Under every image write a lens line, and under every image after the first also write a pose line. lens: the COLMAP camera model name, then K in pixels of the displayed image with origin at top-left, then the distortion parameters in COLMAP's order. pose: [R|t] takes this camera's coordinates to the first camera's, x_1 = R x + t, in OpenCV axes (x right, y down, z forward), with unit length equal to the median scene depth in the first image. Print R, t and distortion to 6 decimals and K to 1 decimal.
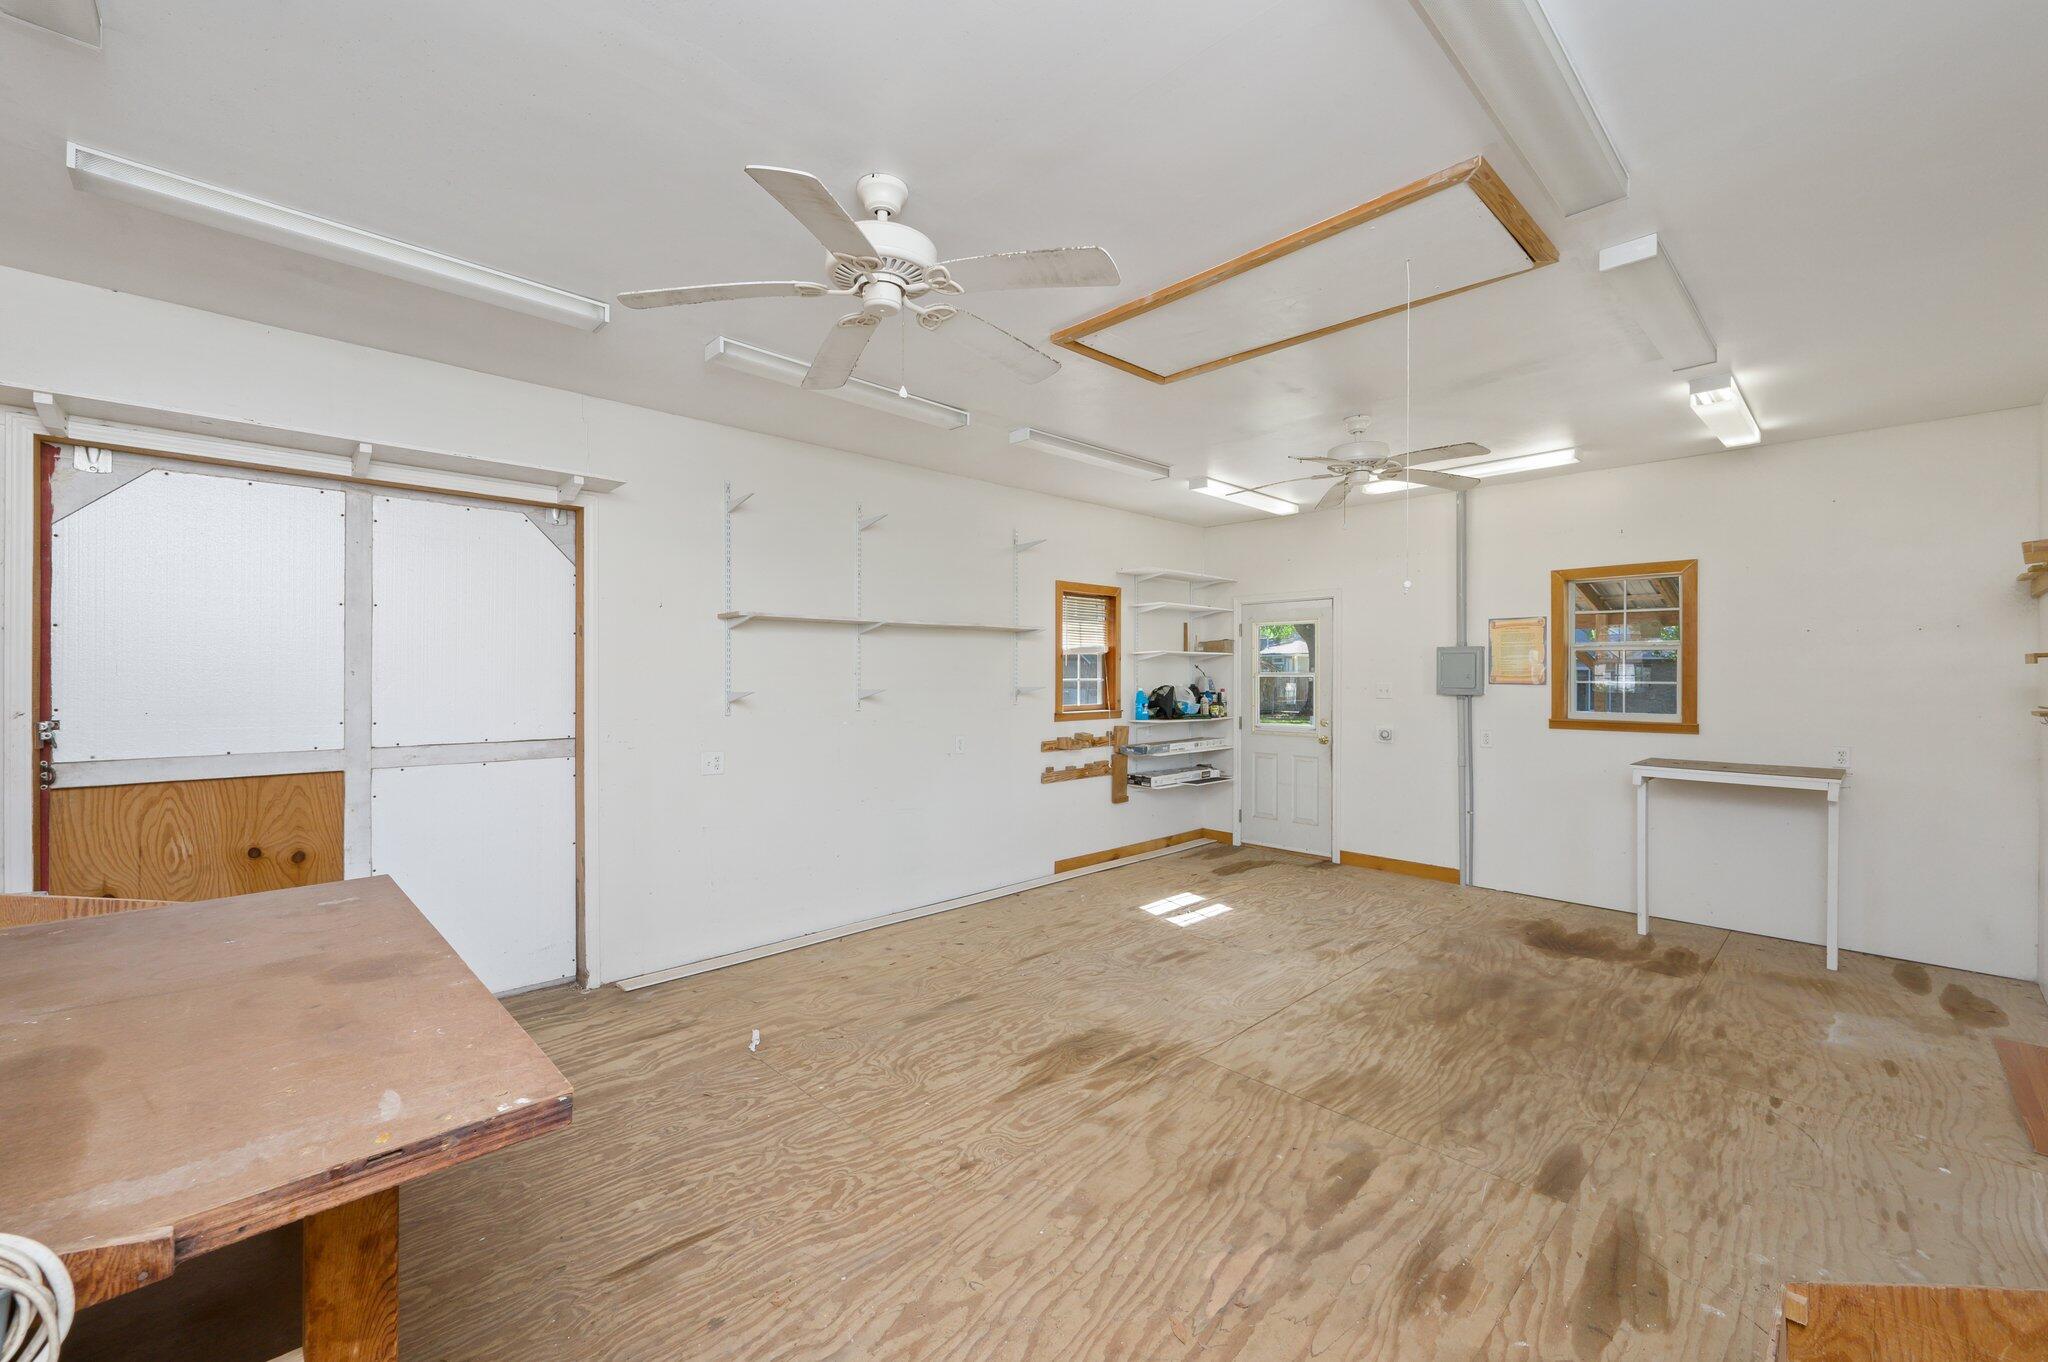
lens RADIAL K [[816.2, 0, 1024.9], [0, 816.2, 677.3], [0, 0, 1]] dist [0.008557, -0.000288]
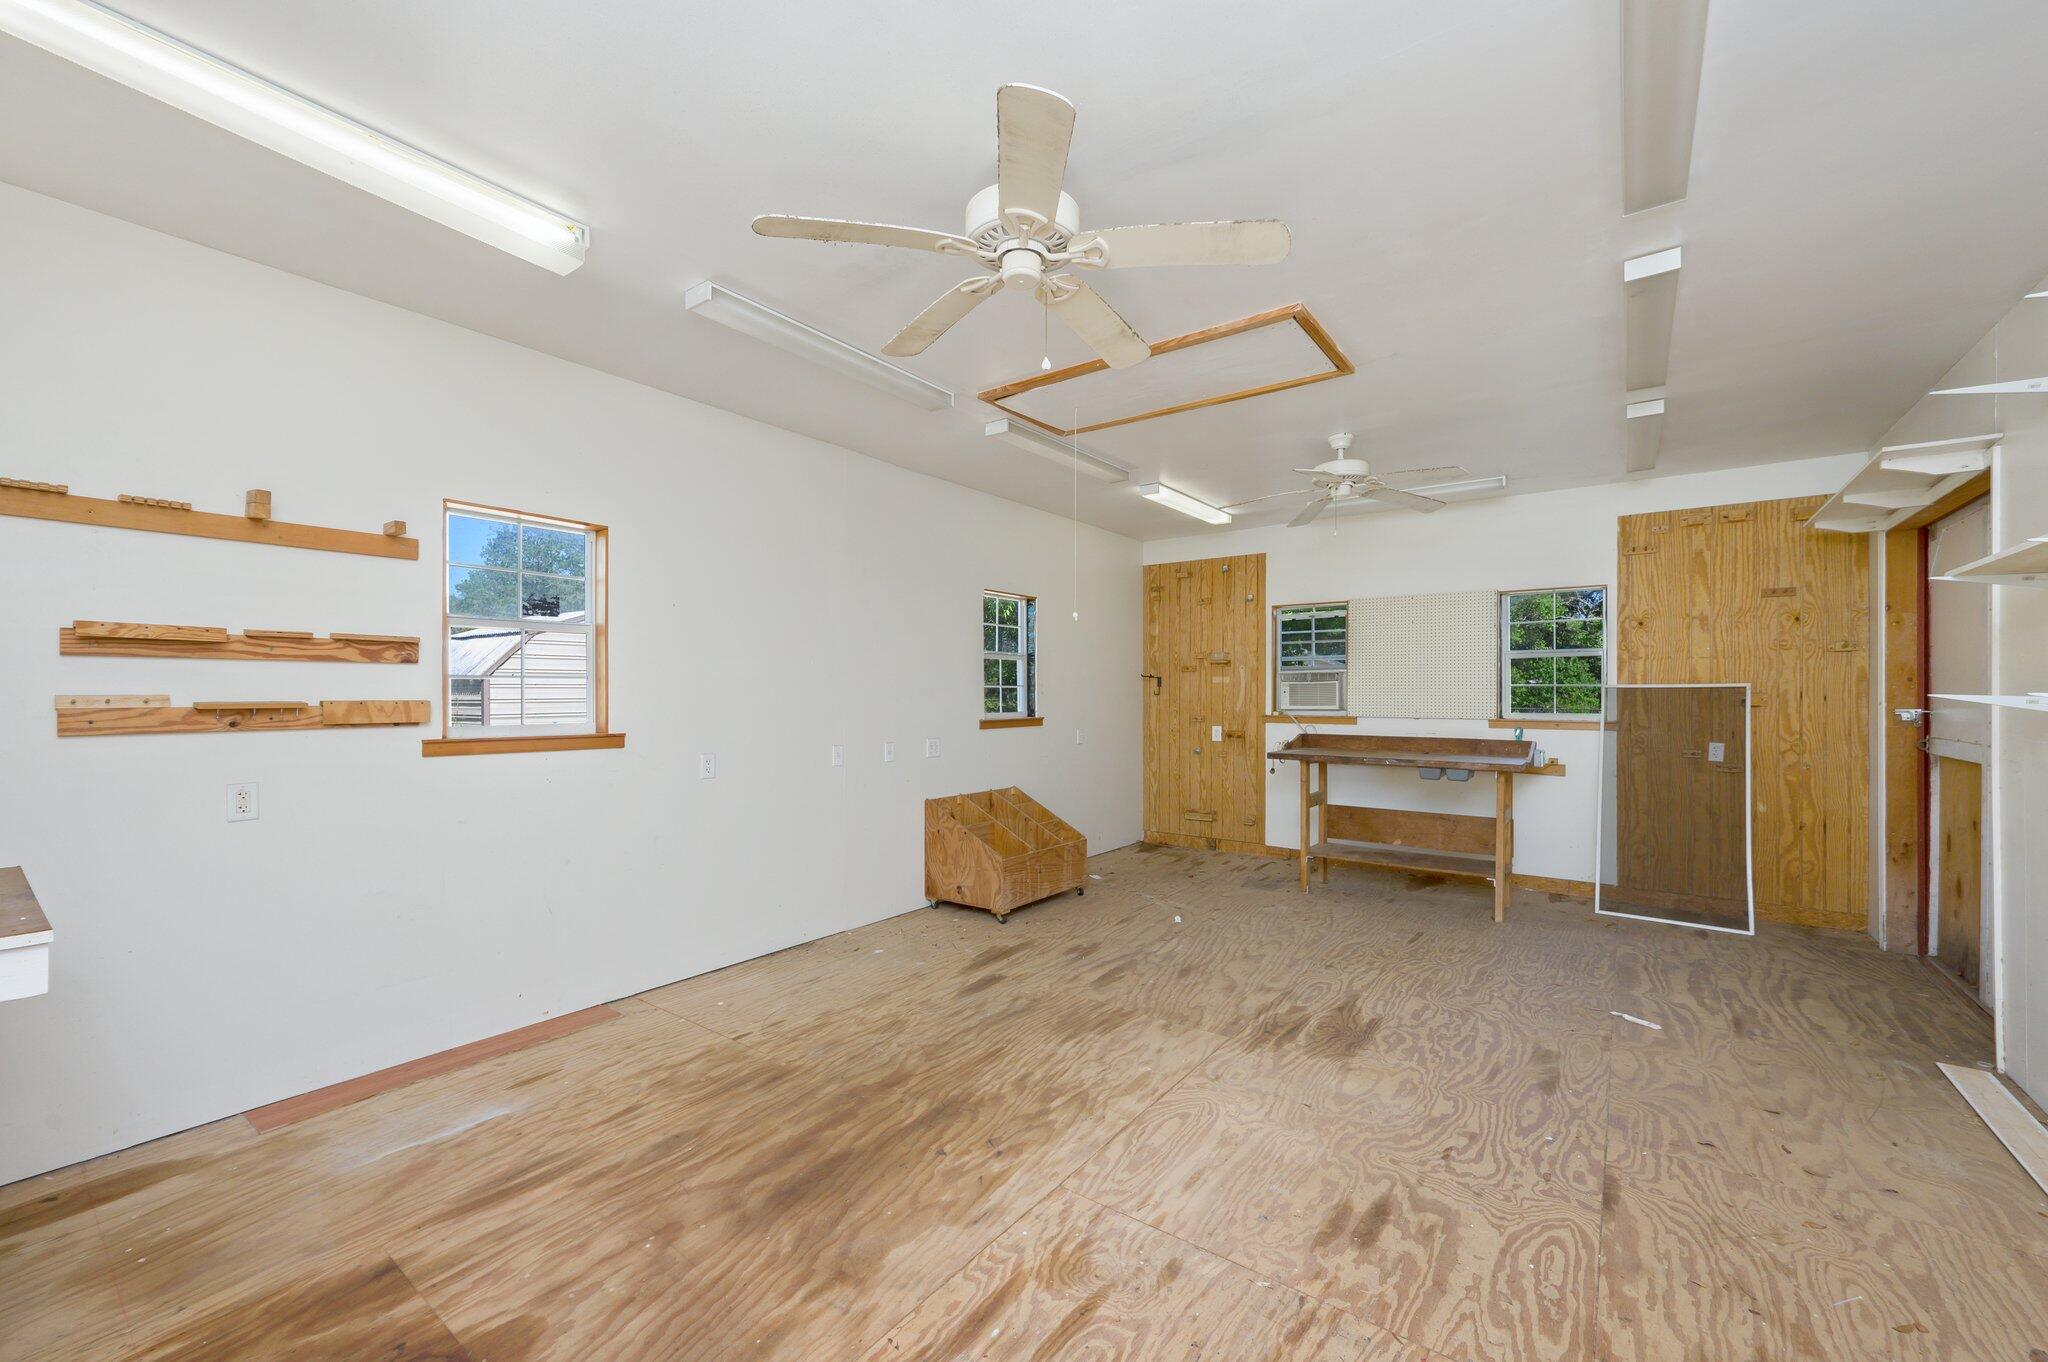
lens RADIAL K [[816.2, 0, 1023.0], [0, 816.2, 688.3], [0, 0, 1]] dist [0.008557, -0.000288]
pose [[-0.986432, -0.007790, -0.163984, 0.611995], [-0.007671, 0.999970, -0.001362, 0.022930], [0.163989, -0.000086, -0.986462, 1.879054]]
